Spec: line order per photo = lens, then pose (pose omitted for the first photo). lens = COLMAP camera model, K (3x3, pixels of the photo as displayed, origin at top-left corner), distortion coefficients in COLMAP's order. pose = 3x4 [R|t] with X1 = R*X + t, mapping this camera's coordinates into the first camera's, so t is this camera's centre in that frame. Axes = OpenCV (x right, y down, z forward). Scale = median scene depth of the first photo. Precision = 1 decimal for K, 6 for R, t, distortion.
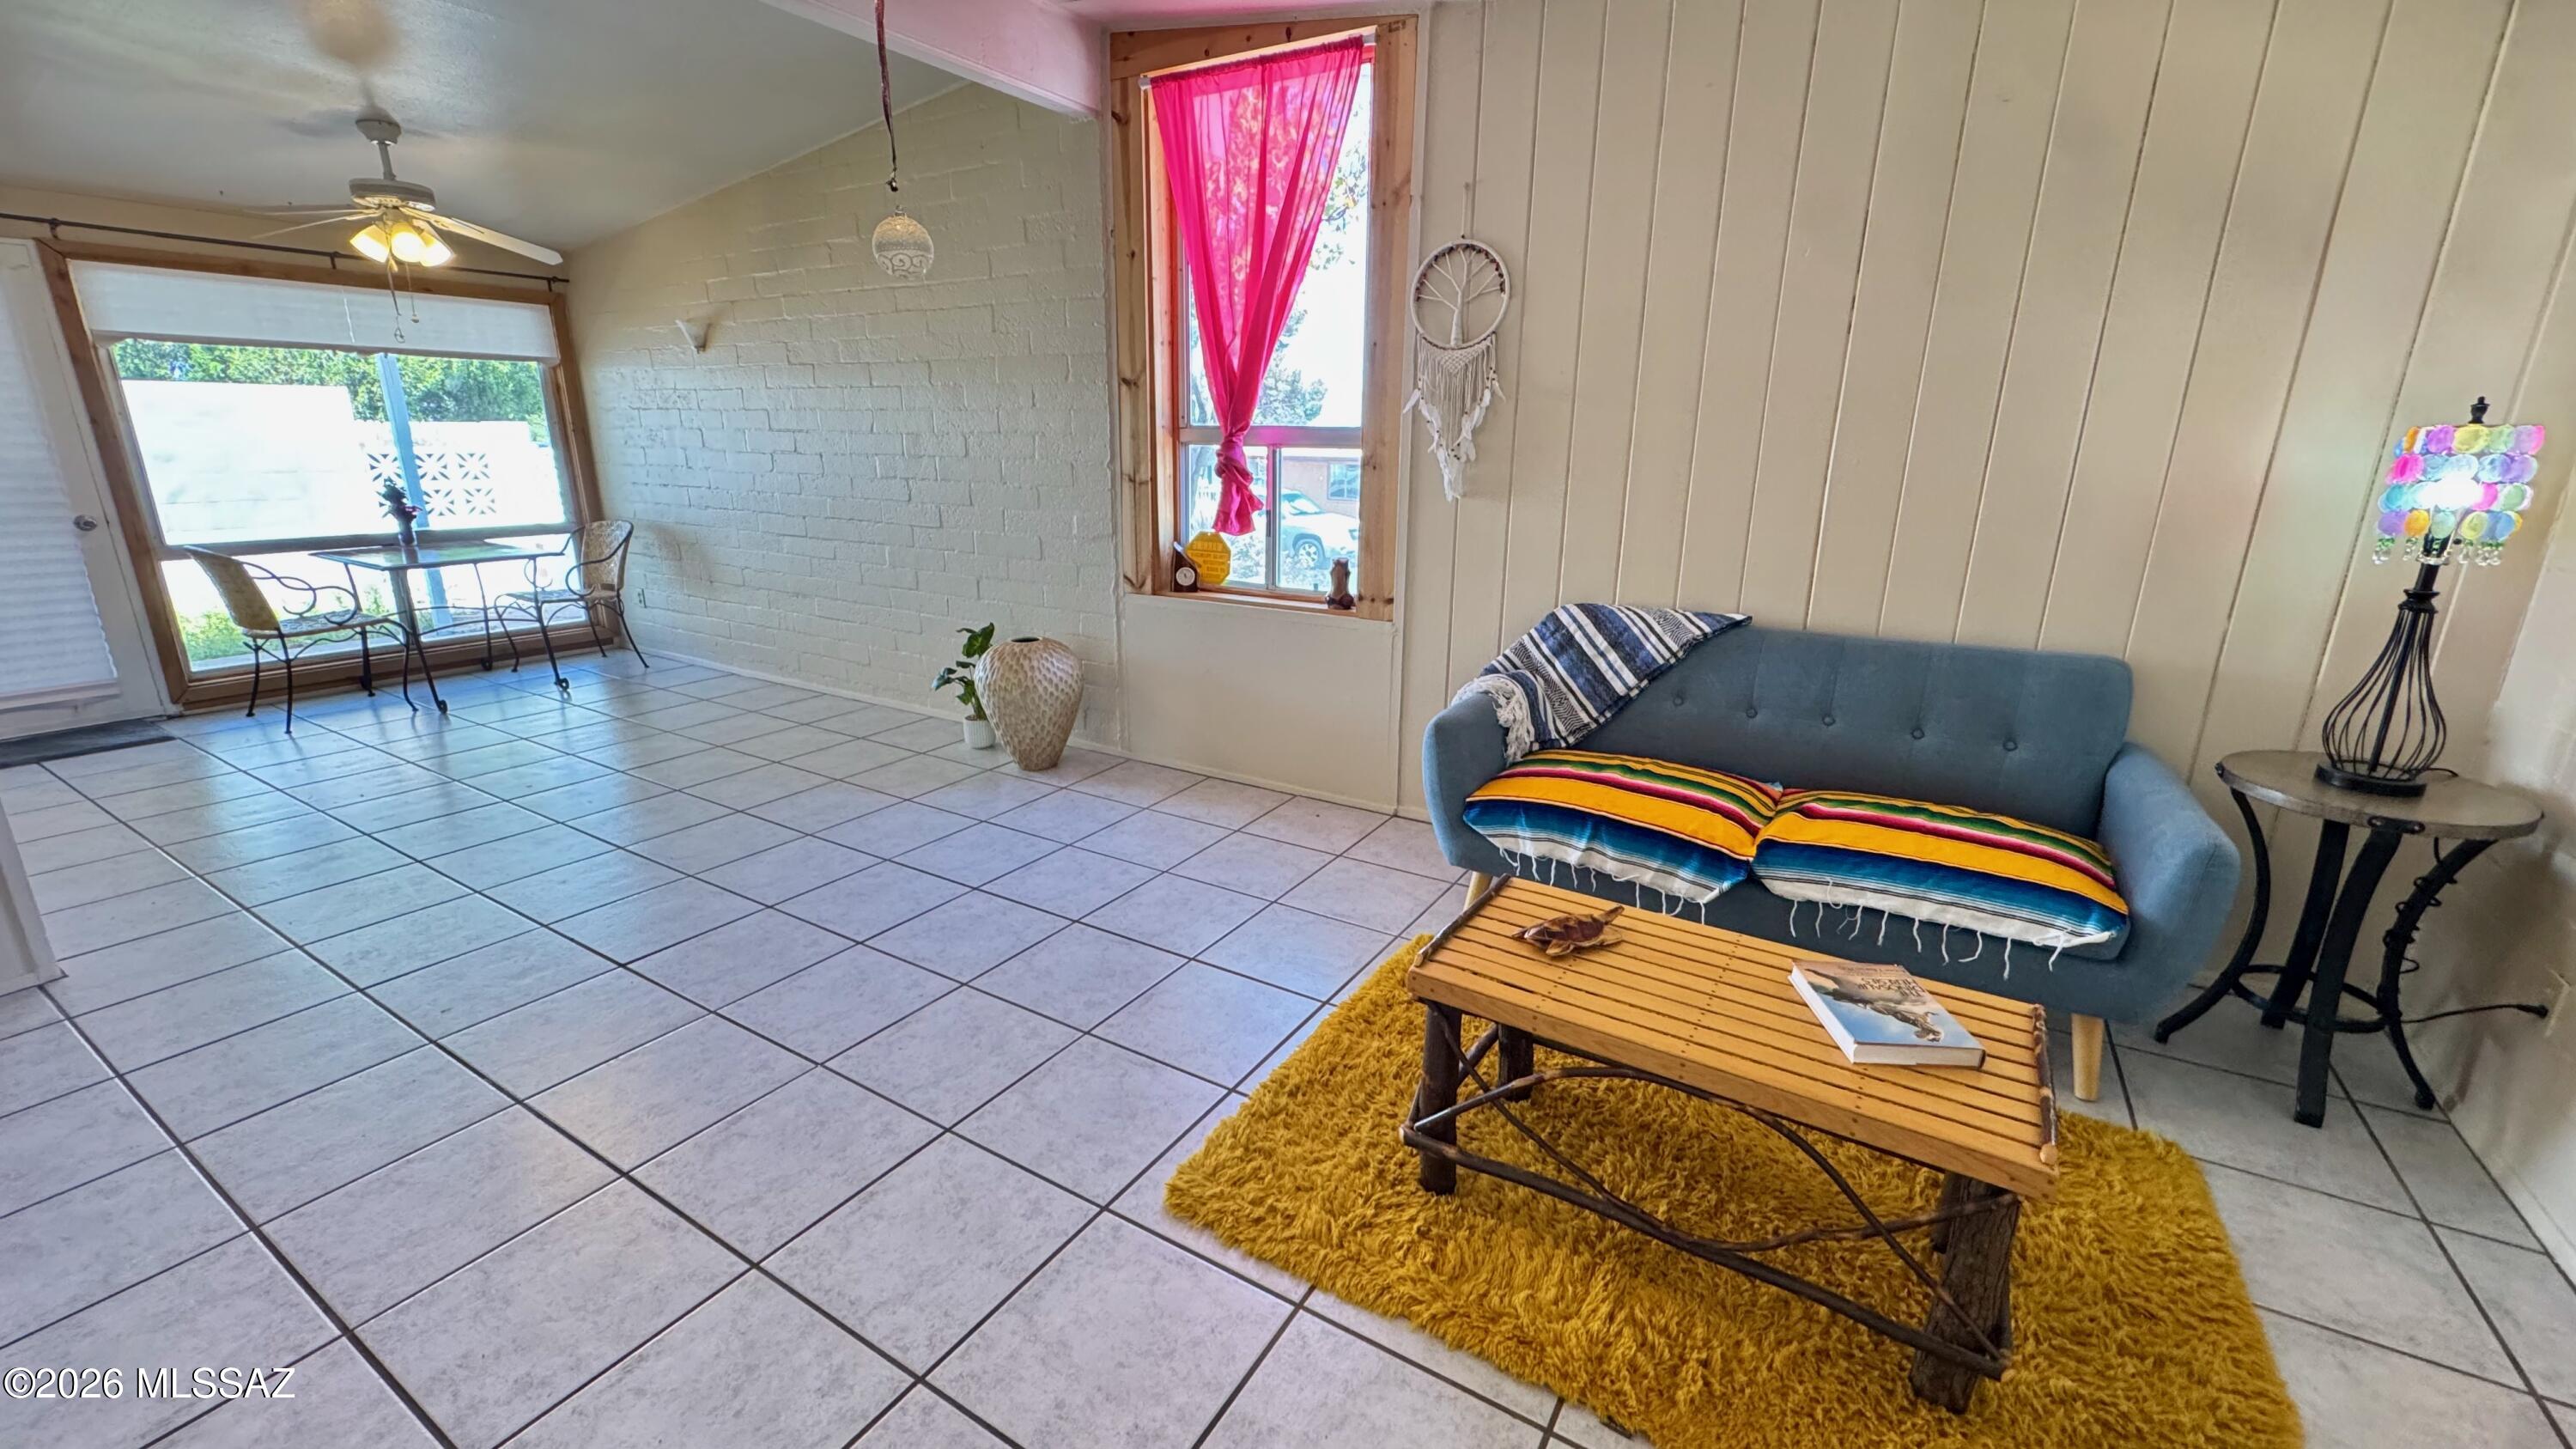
lens RADIAL K [[1028.9, 0, 1290.0], [0, 1028.9, 715.6], [0, 0, 1]] dist [-0.001398, 0.000578]
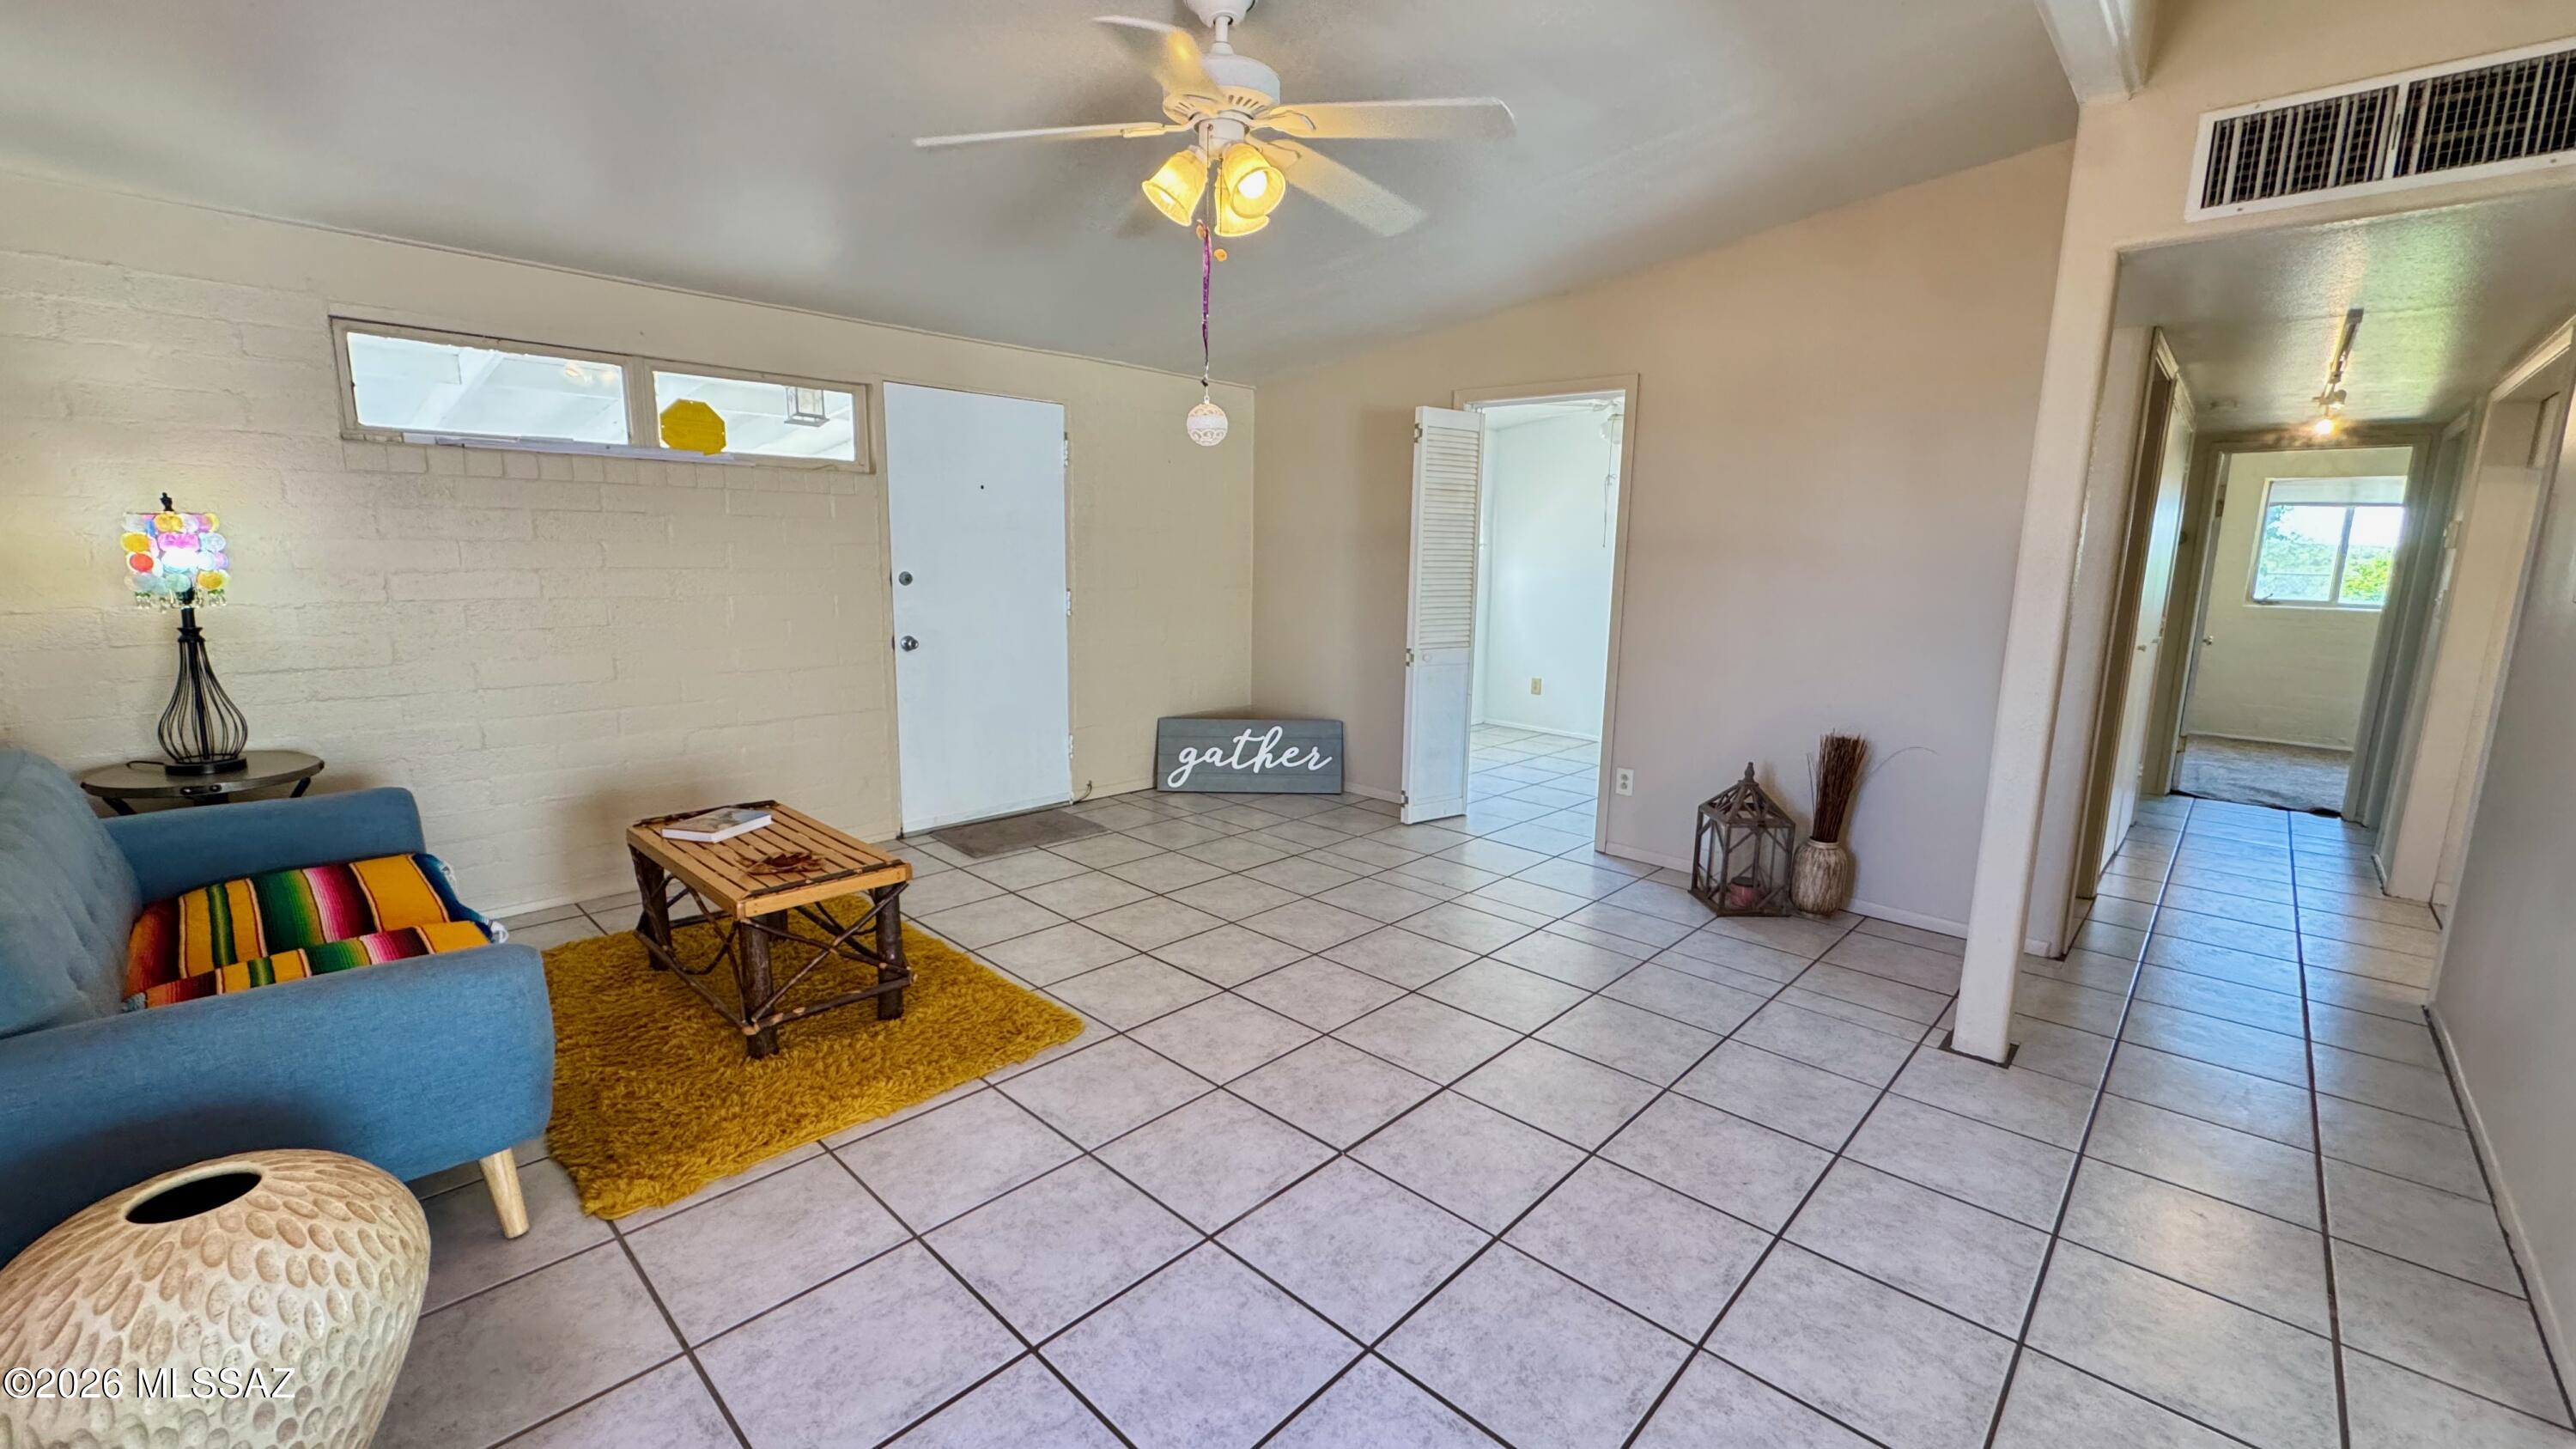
lens RADIAL K [[1032.9, 0, 1293.9], [0, 1032.9, 715.1], [0, 0, 1]] dist [-0.003905, -0.000031]
pose [[-0.977743, -0.064294, 0.199713, -0.449684], [0.026255, 0.906912, 0.420501, -0.381782], [-0.208158, 0.416385, -0.885039, 1.334357]]
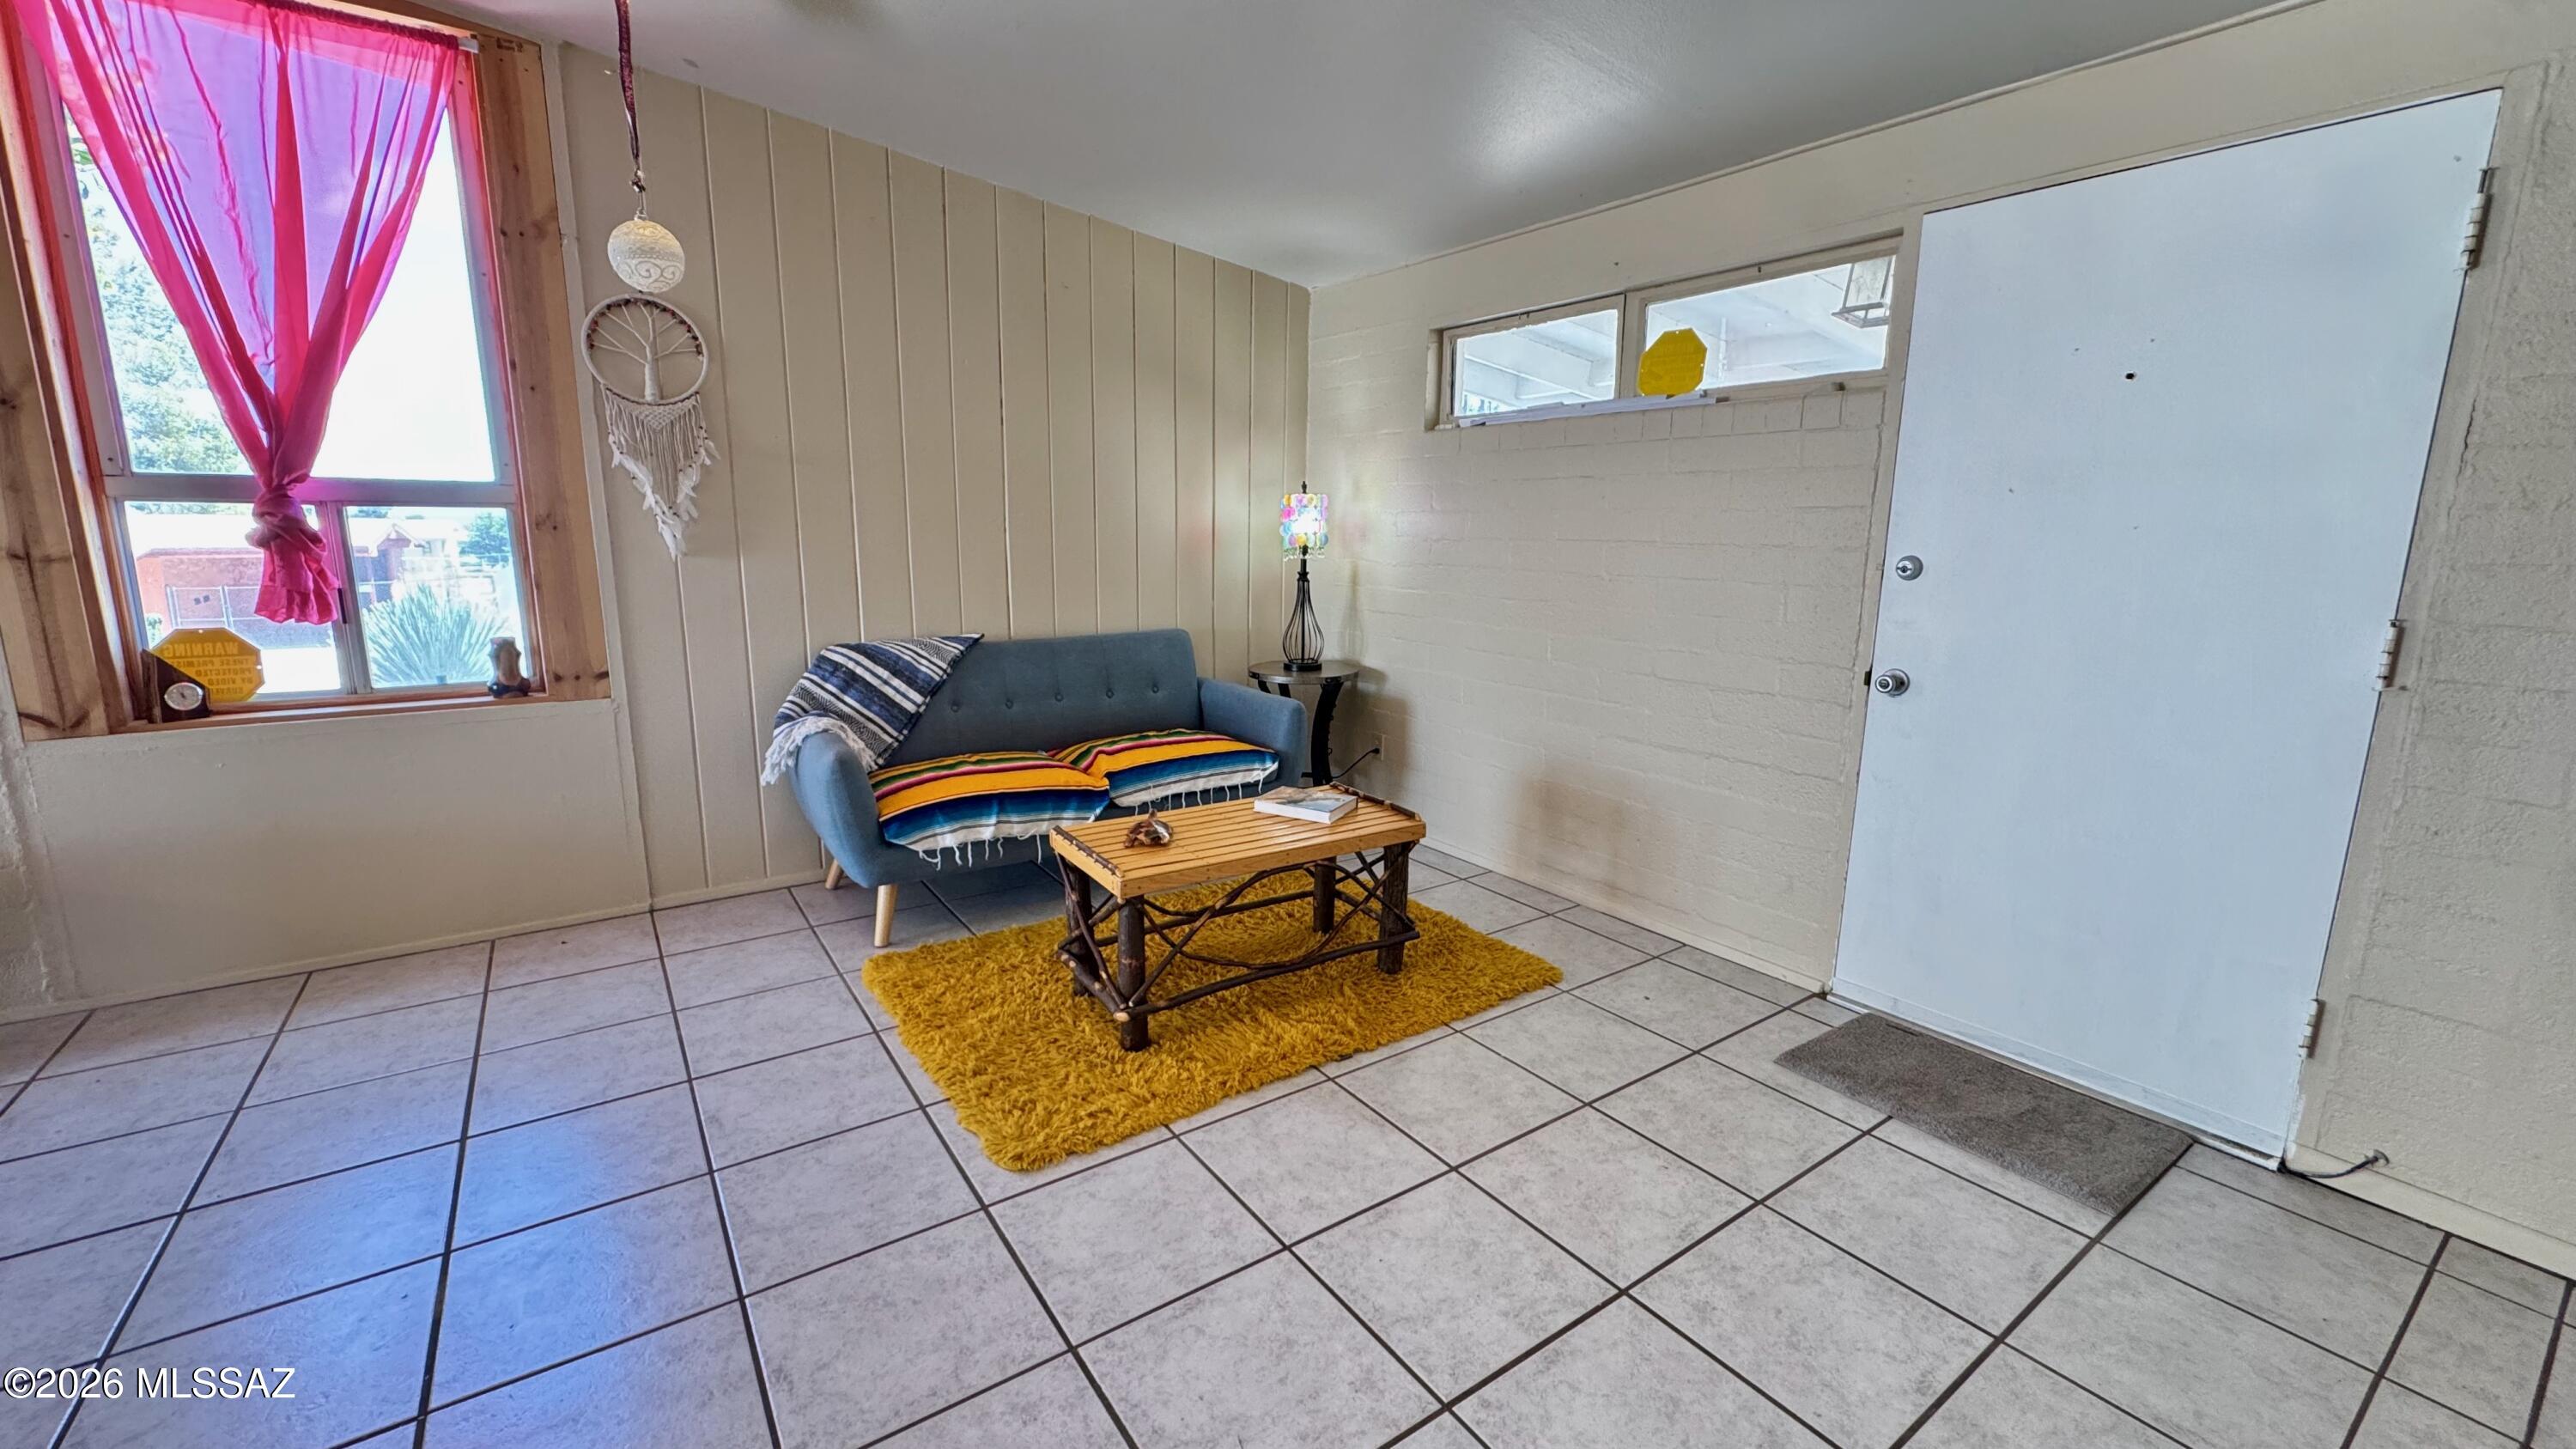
lens RADIAL K [[1028.9, 0, 1290.0], [0, 1028.9, 715.6], [0, 0, 1]] dist [-0.001398, 0.000578]
pose [[0.402141, -0.172426, 0.899195, -0.567546], [0.238874, 0.967851, 0.078761, -0.006787], [-0.883868, 0.183121, 0.430401, 0.118317]]
